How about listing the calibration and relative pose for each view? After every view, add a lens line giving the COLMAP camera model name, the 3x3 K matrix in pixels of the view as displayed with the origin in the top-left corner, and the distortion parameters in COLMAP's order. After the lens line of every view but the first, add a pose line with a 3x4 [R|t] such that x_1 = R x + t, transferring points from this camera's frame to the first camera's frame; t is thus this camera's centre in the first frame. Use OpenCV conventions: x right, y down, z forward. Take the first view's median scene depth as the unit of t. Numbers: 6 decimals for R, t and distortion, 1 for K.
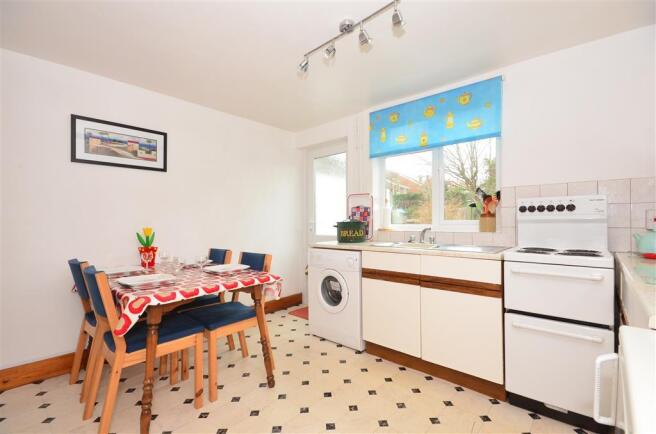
lens RADIAL K [[294.1, 0, 326.9], [0, 294.1, 223.1], [0, 0, 1]] dist [-0.000193, -0.000124]
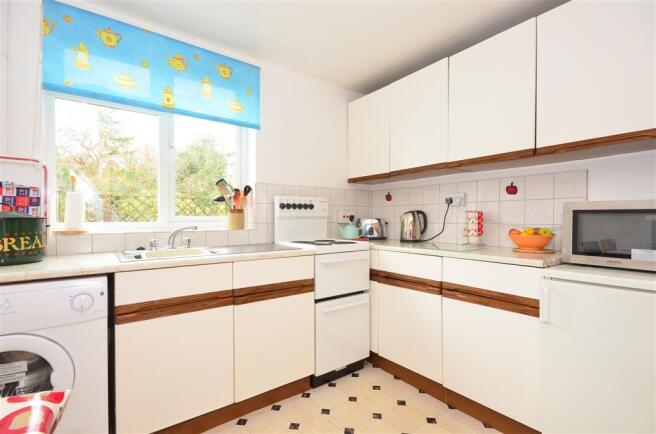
lens RADIAL K [[333.4, 0, 328.0], [0, 333.4, 217.0], [0, 0, 1]] dist [-0.004961, -0.000516]
pose [[0.150386, 0.005466, 0.988612, -0.363310], [0.003003, 0.999978, -0.005985, -0.000376], [-0.988623, 0.003869, 0.150367, 0.489487]]
